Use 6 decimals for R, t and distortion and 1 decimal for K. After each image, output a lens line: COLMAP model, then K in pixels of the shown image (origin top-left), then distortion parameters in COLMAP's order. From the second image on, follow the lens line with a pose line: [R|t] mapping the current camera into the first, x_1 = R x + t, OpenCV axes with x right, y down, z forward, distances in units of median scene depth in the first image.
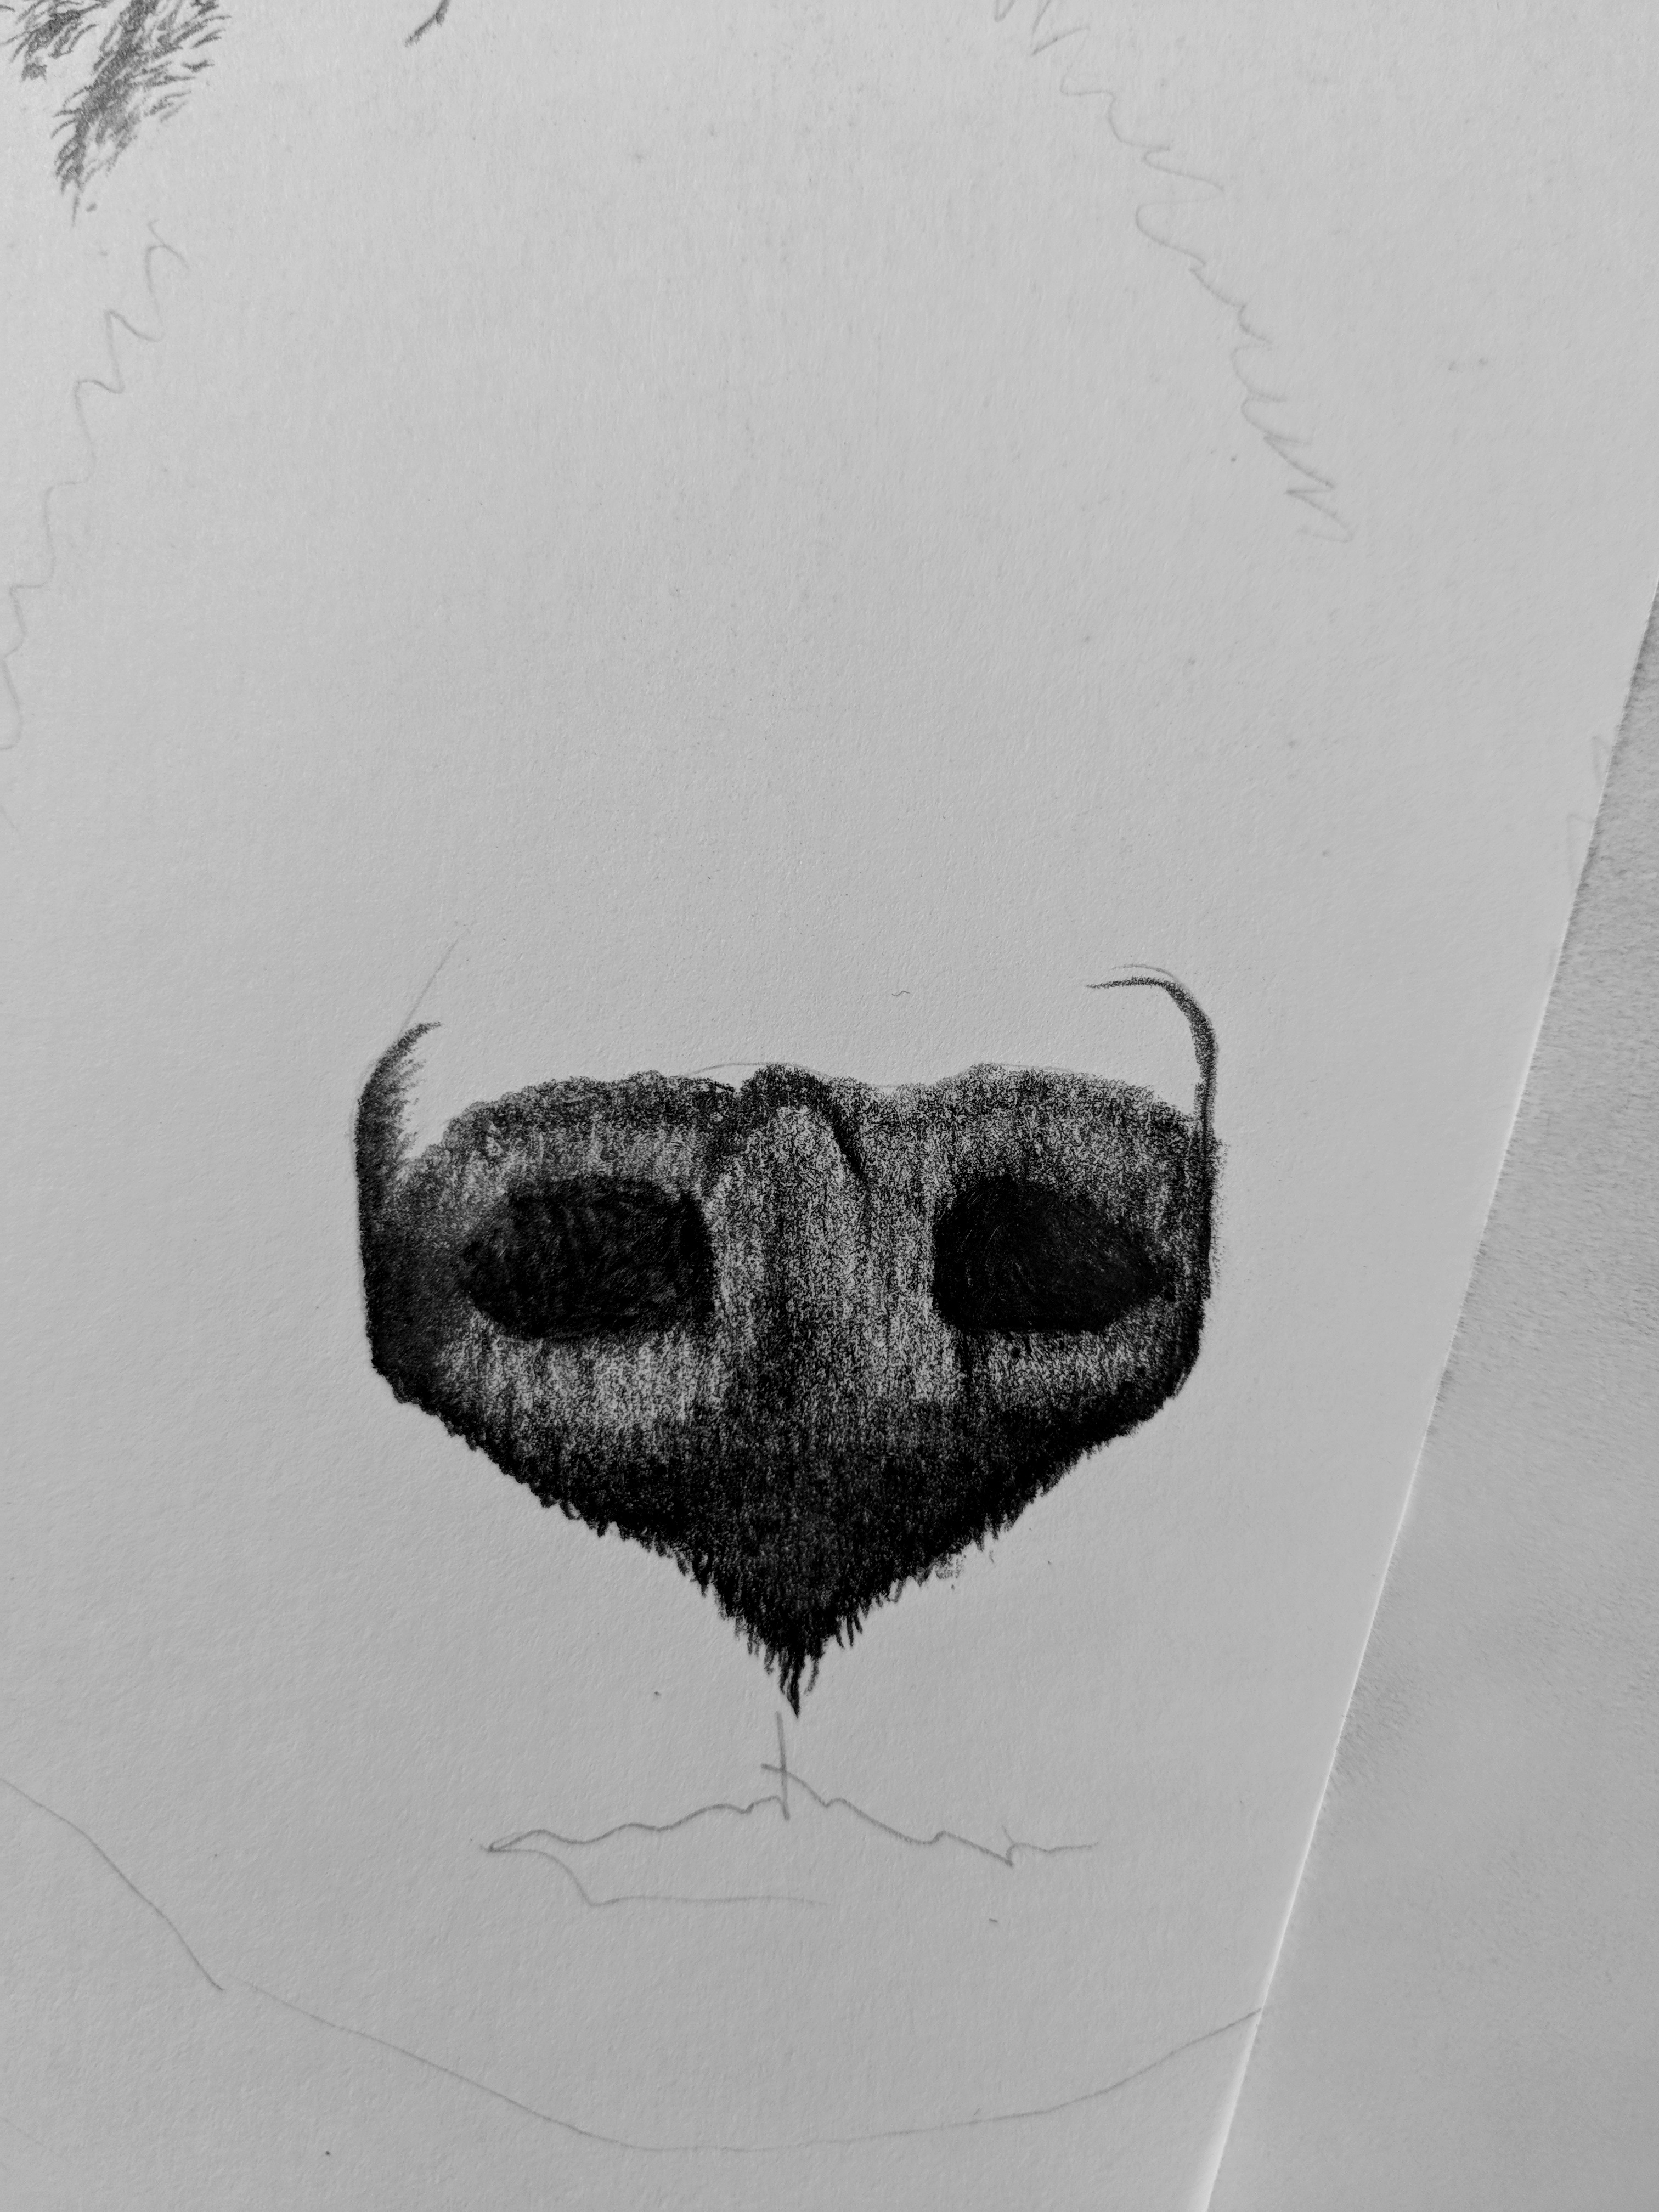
lens RADIAL K [[1694.2, 0, 824.6], [0, 1694.2, 1095.0], [0, 0, 1]] dist [0.043951, -0.113812]
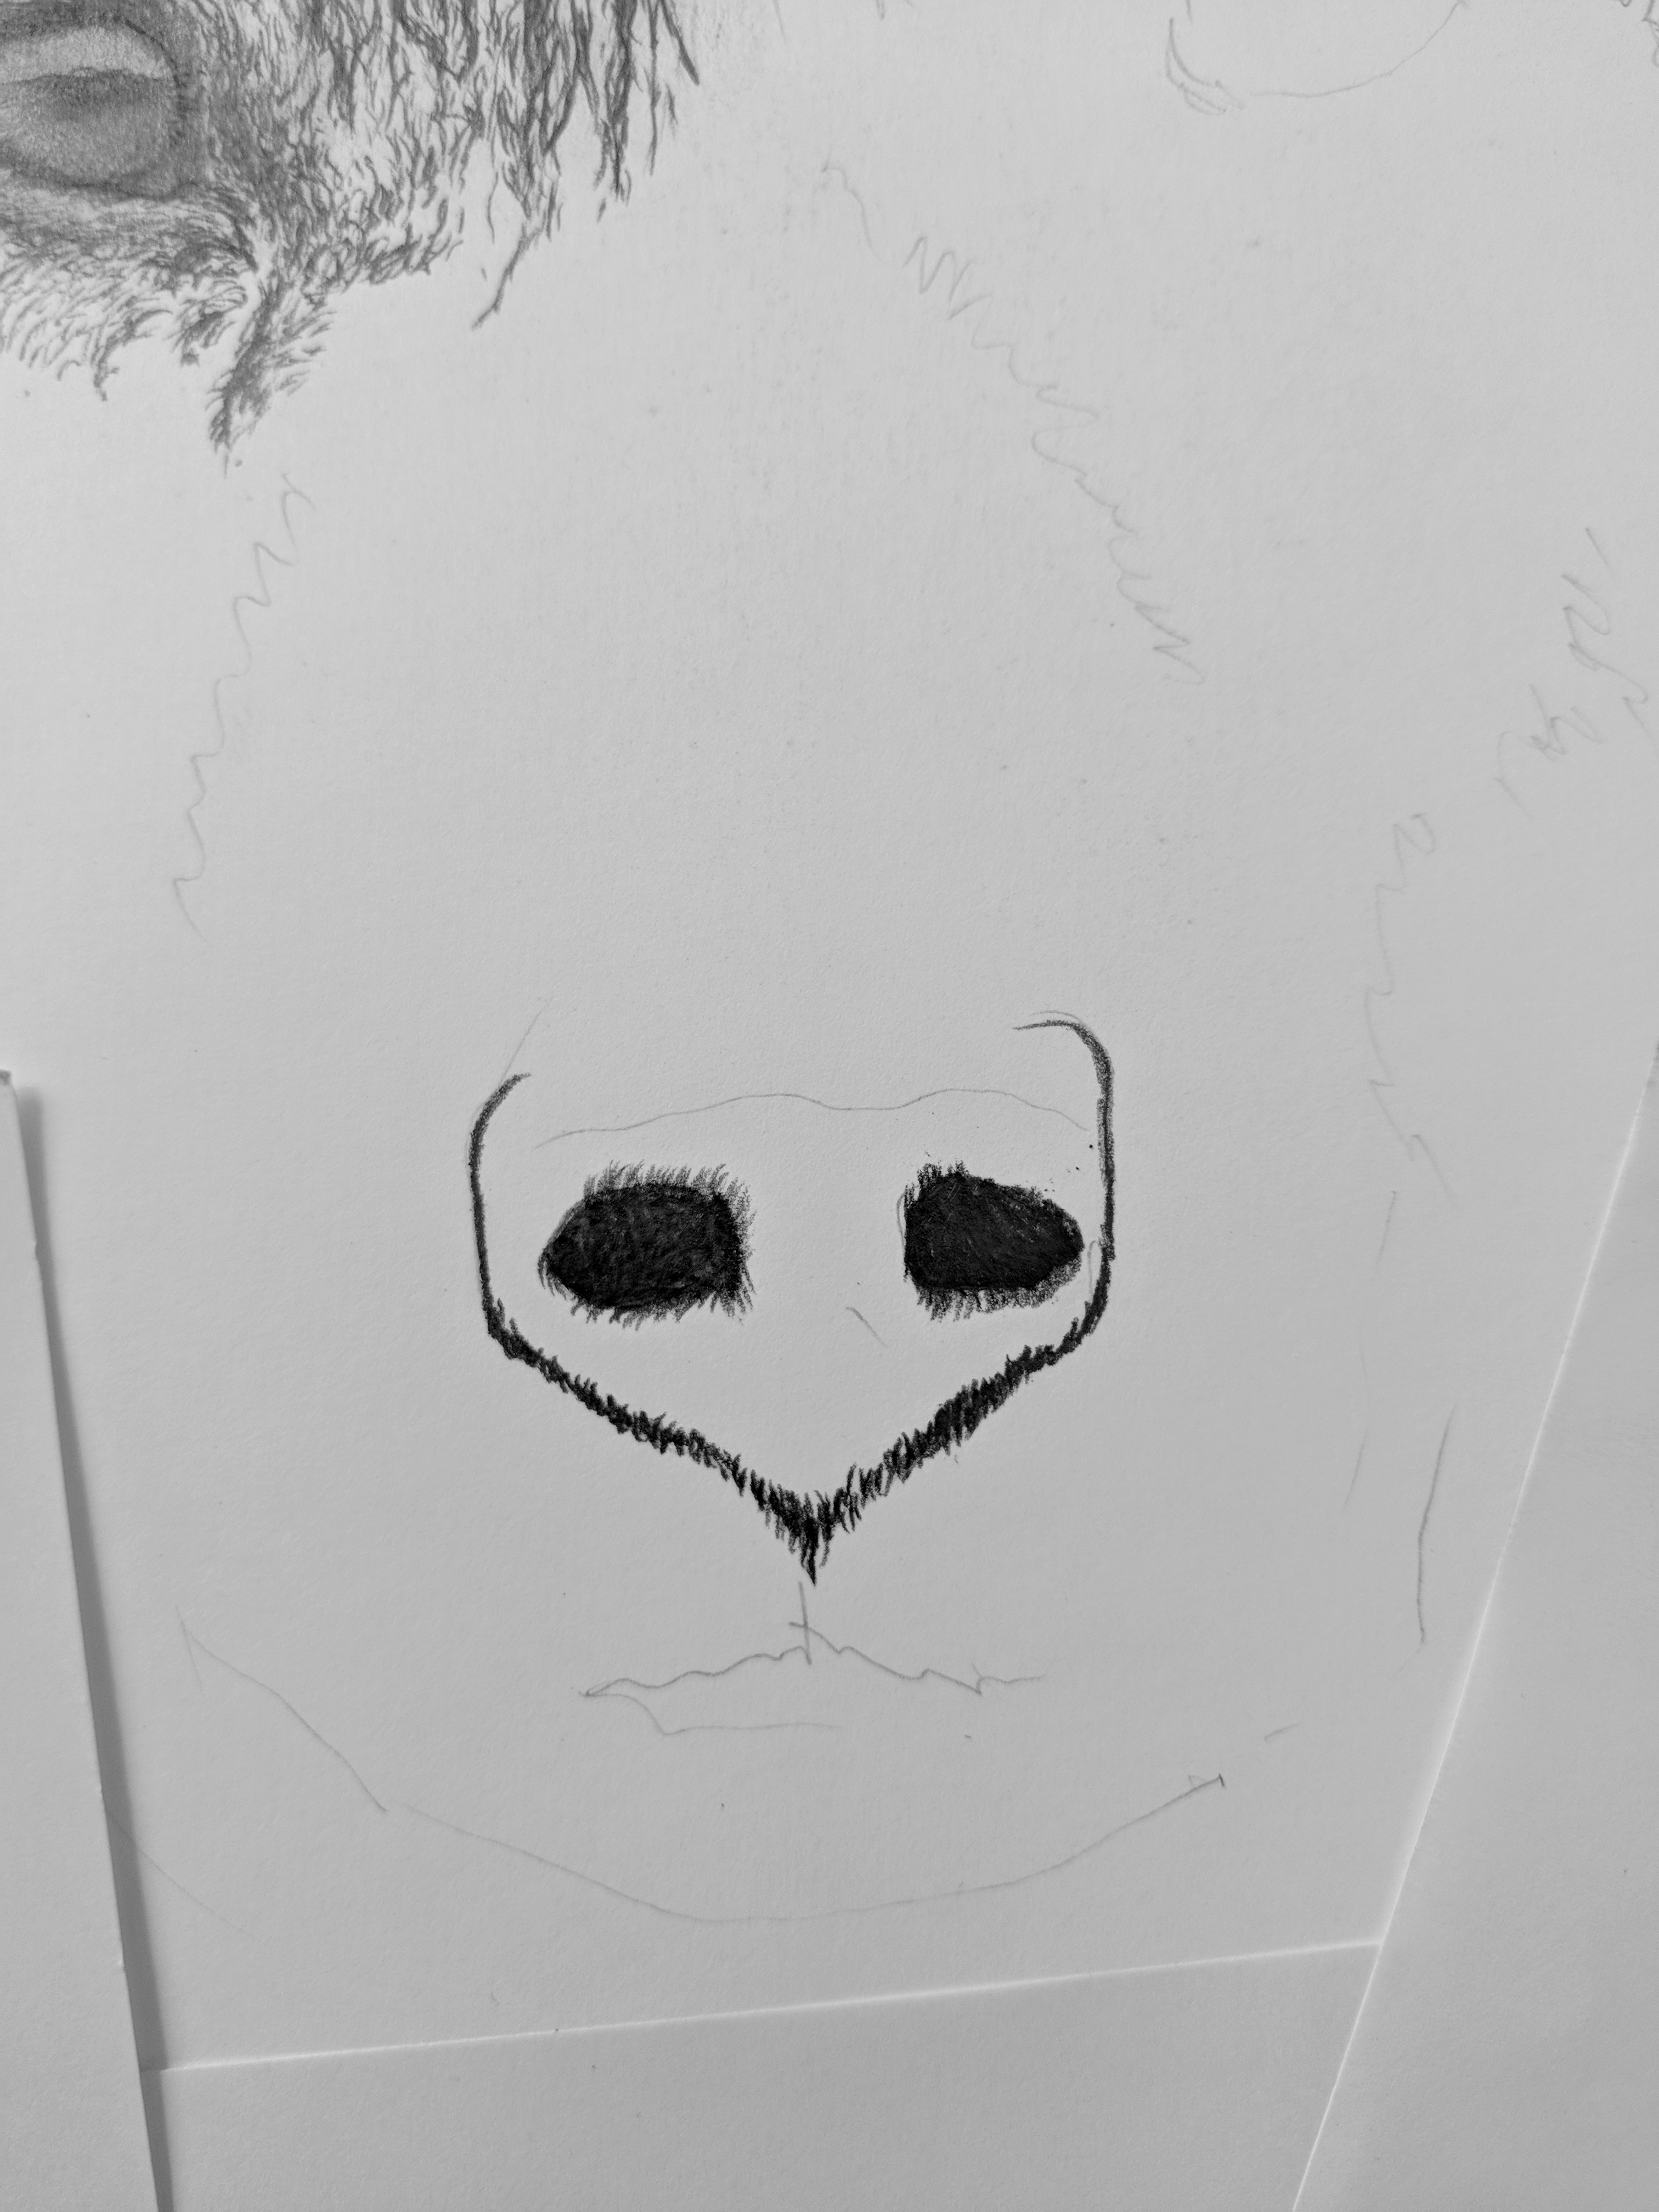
lens RADIAL K [[1694.2, 0, 805.1], [0, 1694.2, 1102.1], [0, 0, 1]] dist [0.043951, -0.113812]
pose [[0.999308, -0.035381, -0.011466, 0.005025], [0.035183, 0.999235, -0.017079, 0.010376], [0.012062, 0.016663, 0.999788, -0.329747]]
